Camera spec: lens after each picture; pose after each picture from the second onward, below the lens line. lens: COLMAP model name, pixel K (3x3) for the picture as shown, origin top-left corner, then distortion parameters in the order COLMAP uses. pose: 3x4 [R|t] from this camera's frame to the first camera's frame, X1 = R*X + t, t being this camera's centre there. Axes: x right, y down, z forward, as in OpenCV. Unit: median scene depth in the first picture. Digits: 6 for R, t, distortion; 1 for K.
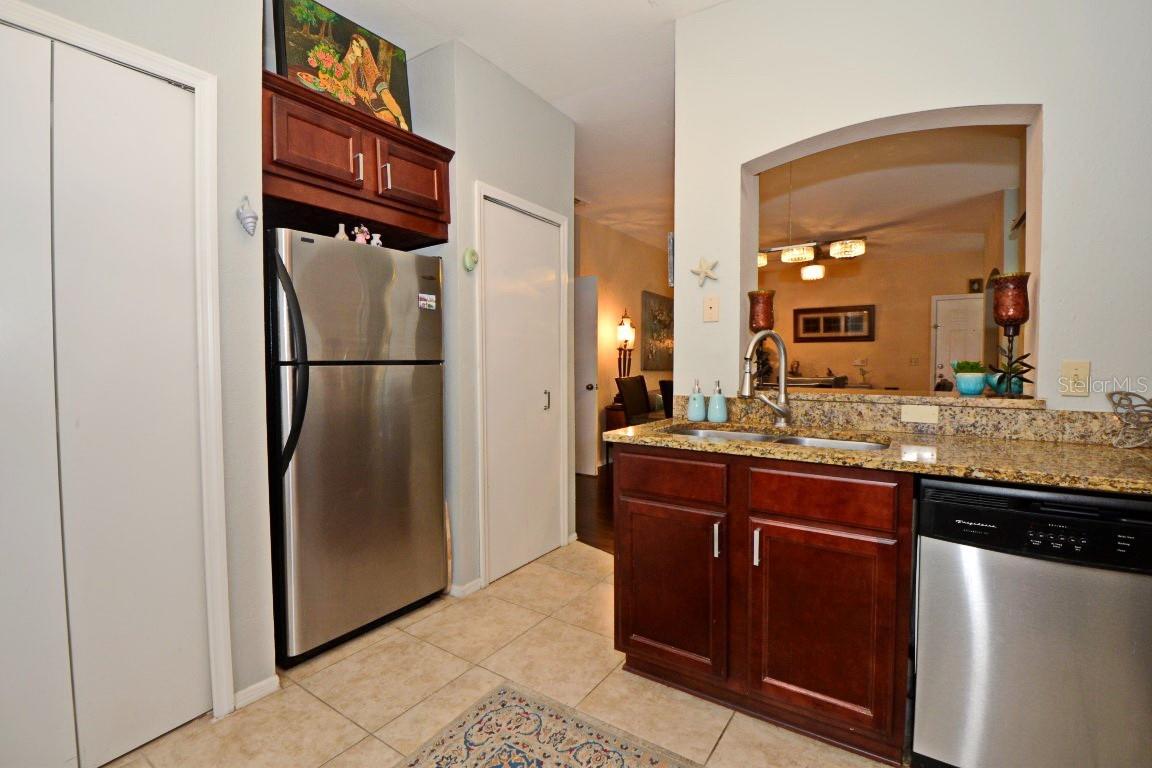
lens RADIAL K [[519.4, 0, 573.3], [0, 519.4, 376.8], [0, 0, 1]] dist [-0.000798, -0.027129]
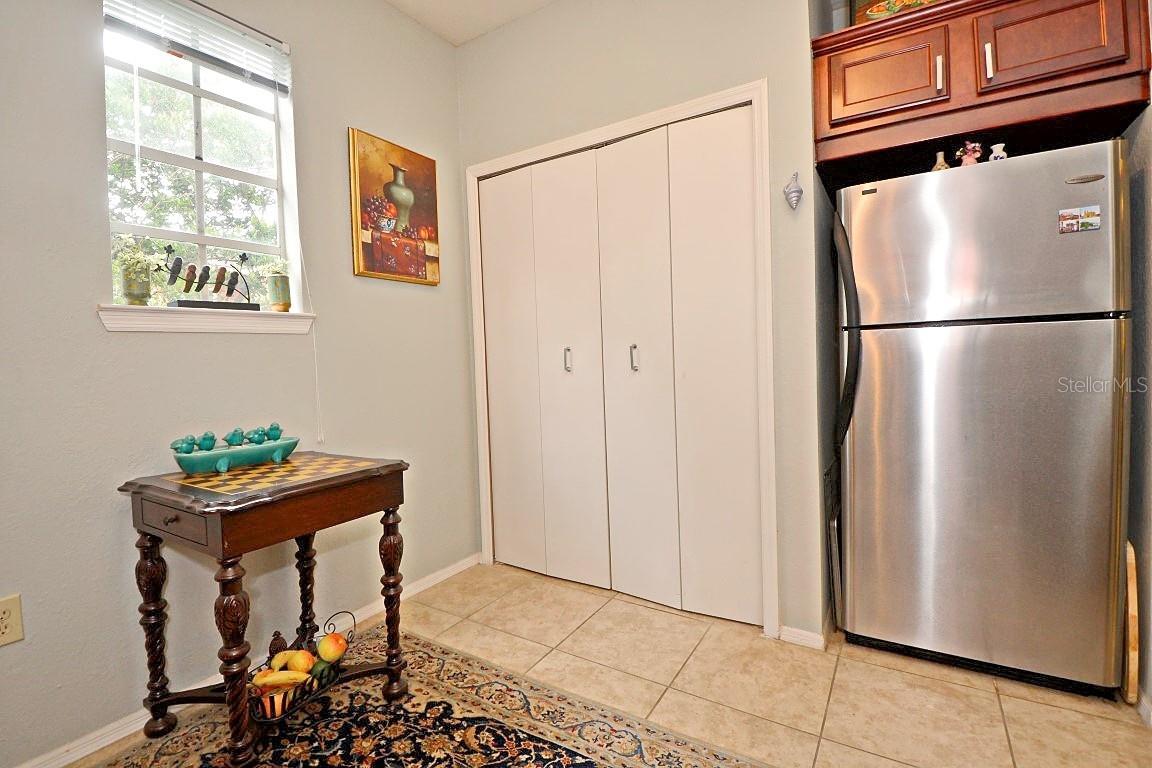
lens RADIAL K [[515.2, 0, 590.6], [0, 515.2, 380.9], [0, 0, 1]] dist [0.003762, -0.018137]
pose [[0.038519, 0.041998, -0.998375, 0.386570], [0.002552, 0.999109, 0.042128, 0.028727], [0.999255, -0.004171, 0.038378, 0.476539]]
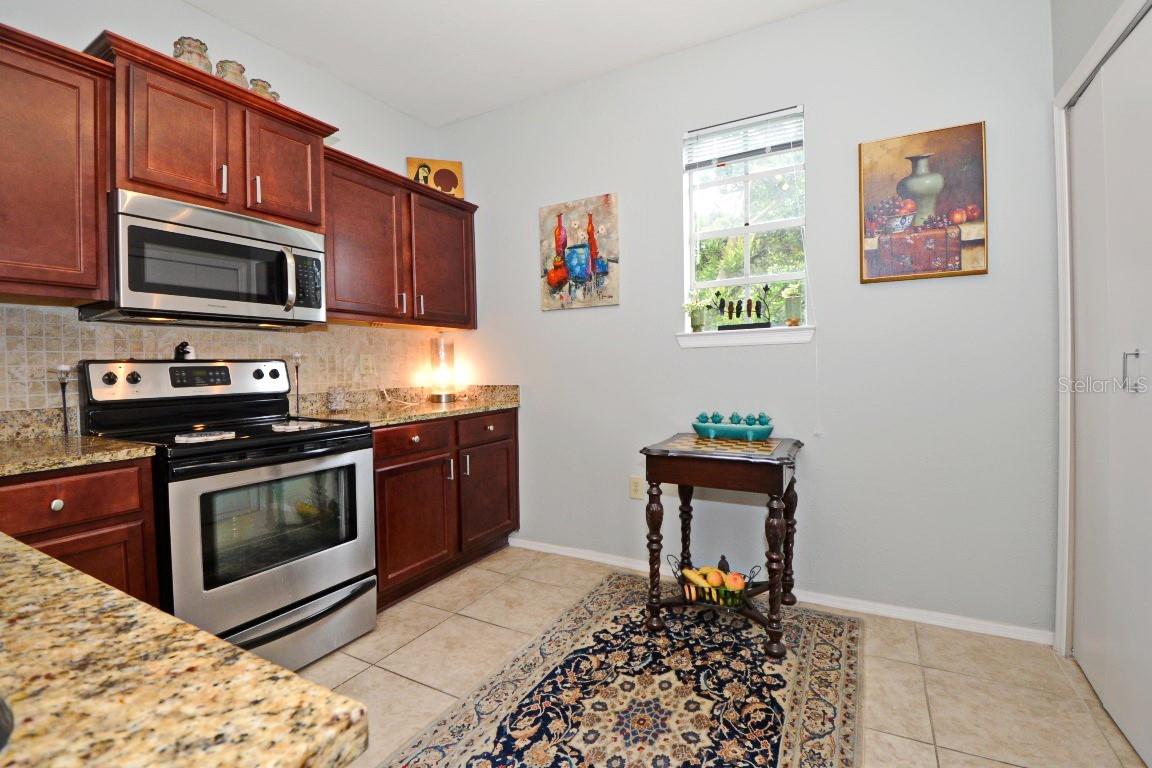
lens RADIAL K [[519.6, 0, 560.1], [0, 519.6, 375.8], [0, 0, 1]] dist [-0.000546, -0.013053]
pose [[-0.997595, 0.020983, -0.066065, -0.004644], [0.017821, 0.998684, 0.048089, -0.015288], [0.066987, 0.046796, -0.996656, 1.171575]]
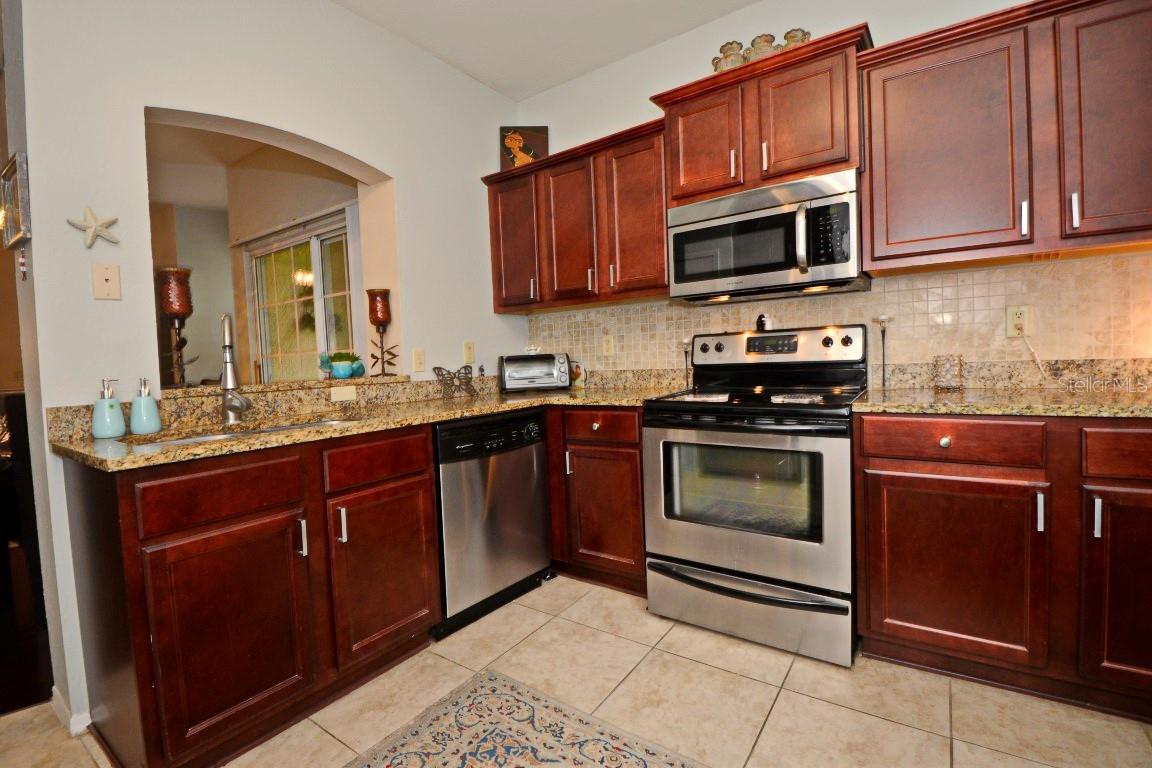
lens RADIAL K [[516.5, 0, 576.1], [0, 516.5, 377.8], [0, 0, 1]] dist [0.004276, -0.019861]
pose [[0.008486, -0.038876, 0.999208, -0.553326], [0.069777, 0.996831, 0.038191, 0.025762], [-0.997527, 0.069398, 0.011171, 0.425019]]
